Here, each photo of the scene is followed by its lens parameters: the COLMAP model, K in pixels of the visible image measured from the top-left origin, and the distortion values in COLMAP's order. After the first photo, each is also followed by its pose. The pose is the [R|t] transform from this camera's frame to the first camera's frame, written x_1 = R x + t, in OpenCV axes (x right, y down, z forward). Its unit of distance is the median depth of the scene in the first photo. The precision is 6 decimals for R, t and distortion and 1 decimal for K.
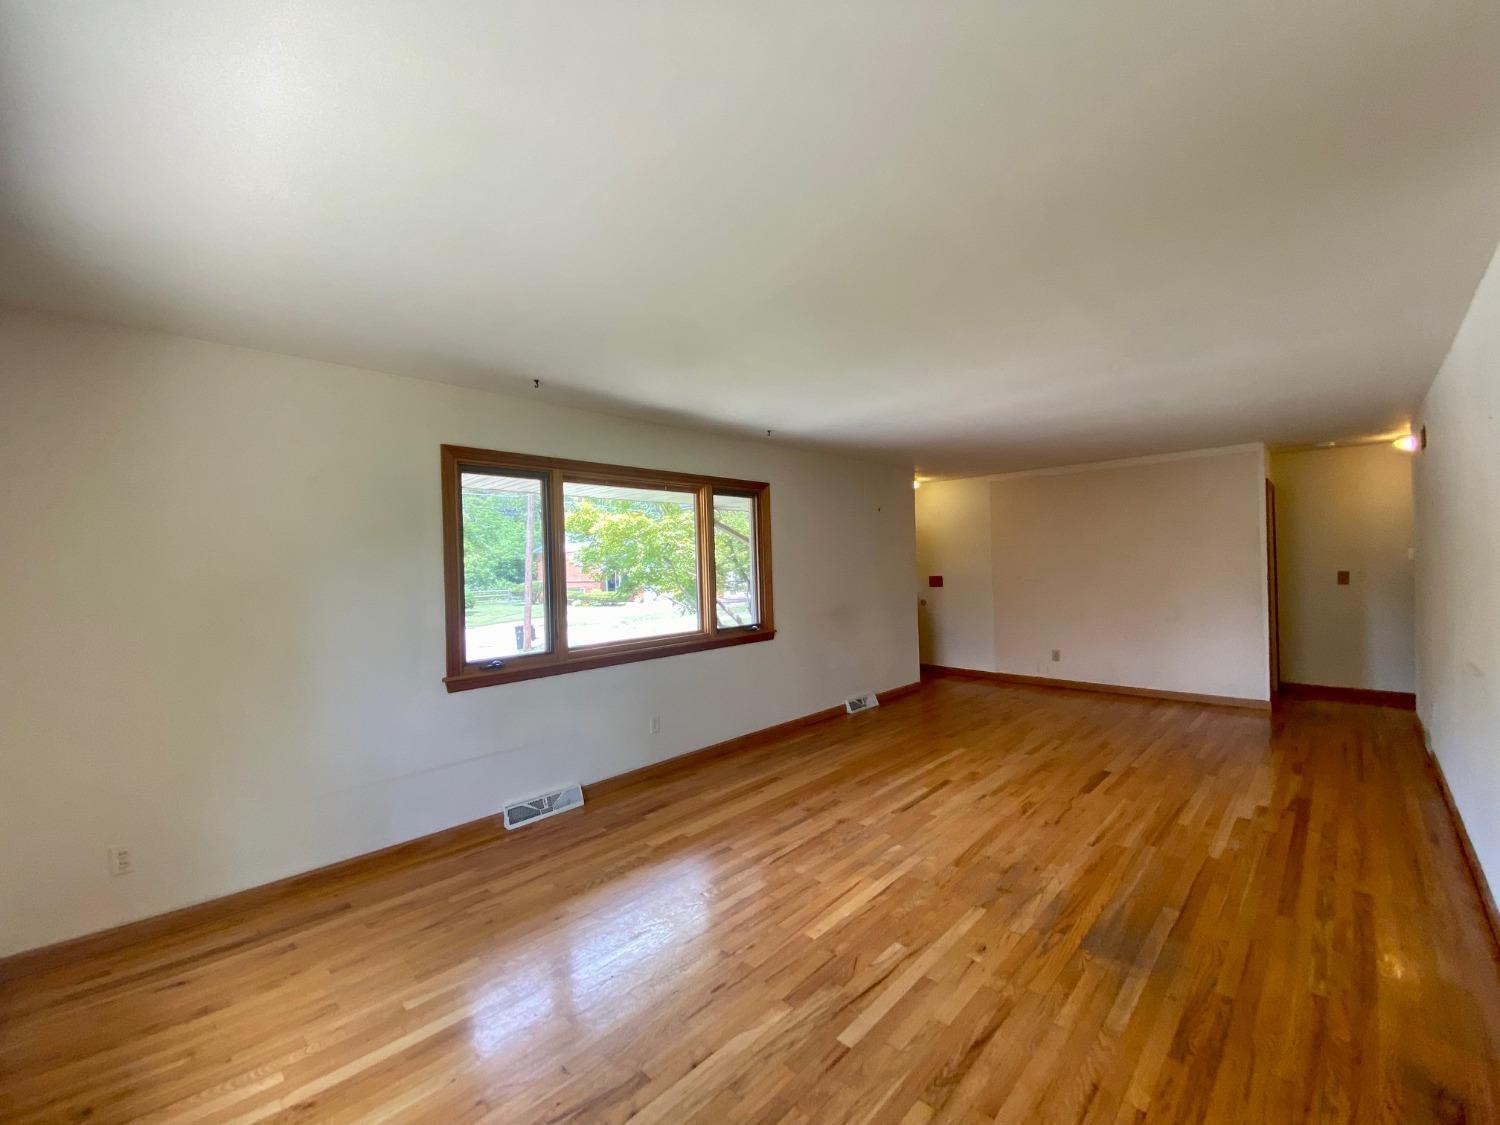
lens RADIAL K [[613.0, 0, 756.7], [0, 613.0, 552.9], [0, 0, 1]] dist [-0.003422, -0.009001]
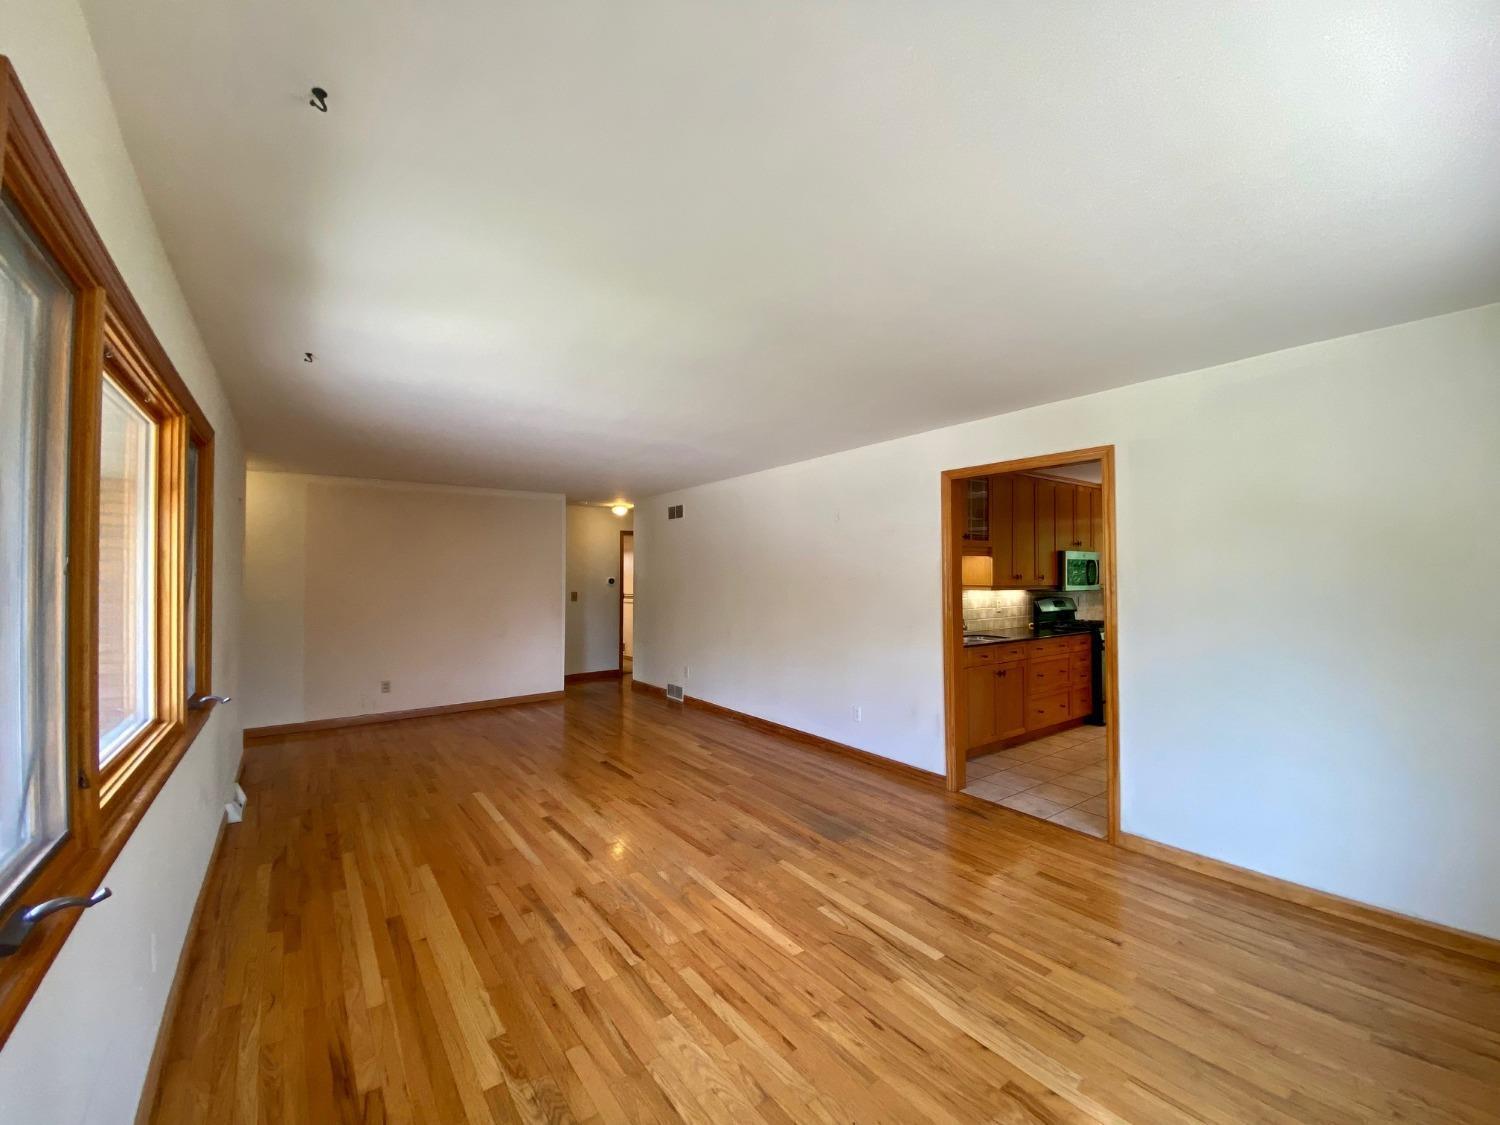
lens RADIAL K [[613.0, 0, 740.5], [0, 613.0, 562.5], [0, 0, 1]] dist [-0.003422, -0.009001]
pose [[0.172389, 0.038306, 0.984284, -0.651345], [-0.010085, 0.999260, -0.037123, 0.021588], [-0.984977, -0.003527, 0.172648, 0.645821]]
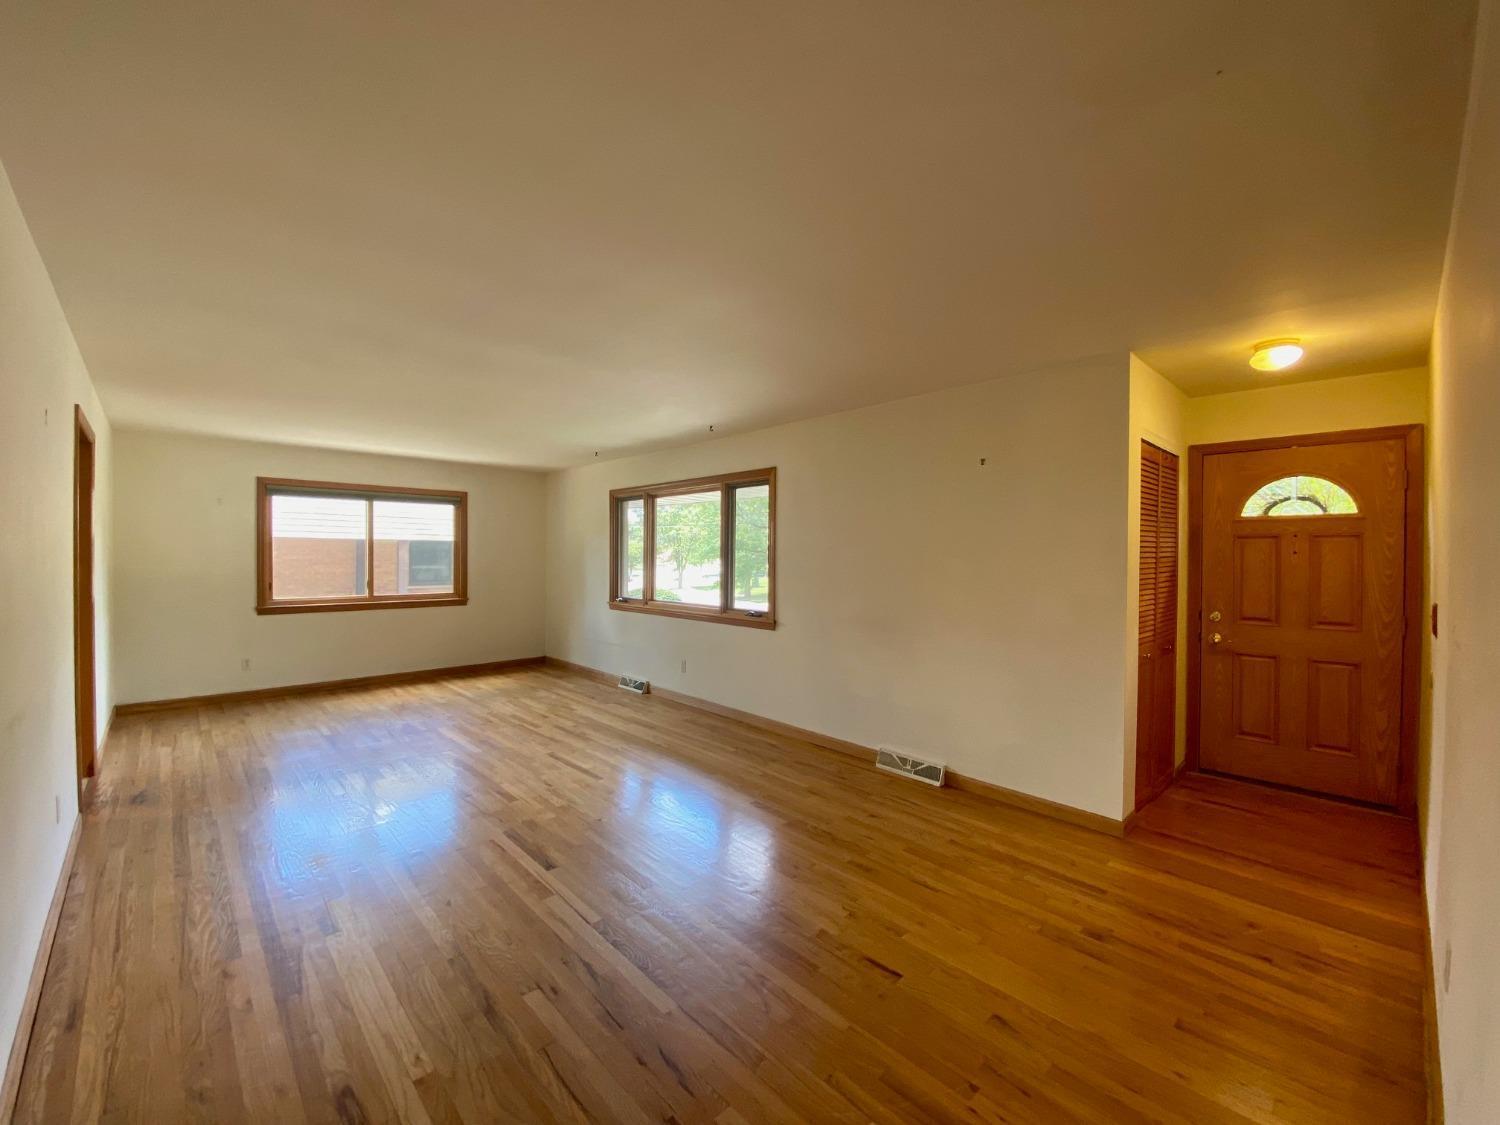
lens RADIAL K [[613.0, 0, 741.1], [0, 613.0, 562.9], [0, 0, 1]] dist [-0.003422, -0.009001]
pose [[-0.043652, 0.041263, -0.998194, 1.455151], [0.000080, 0.999147, 0.041299, -0.006128], [0.999047, 0.001723, -0.043618, 1.473772]]
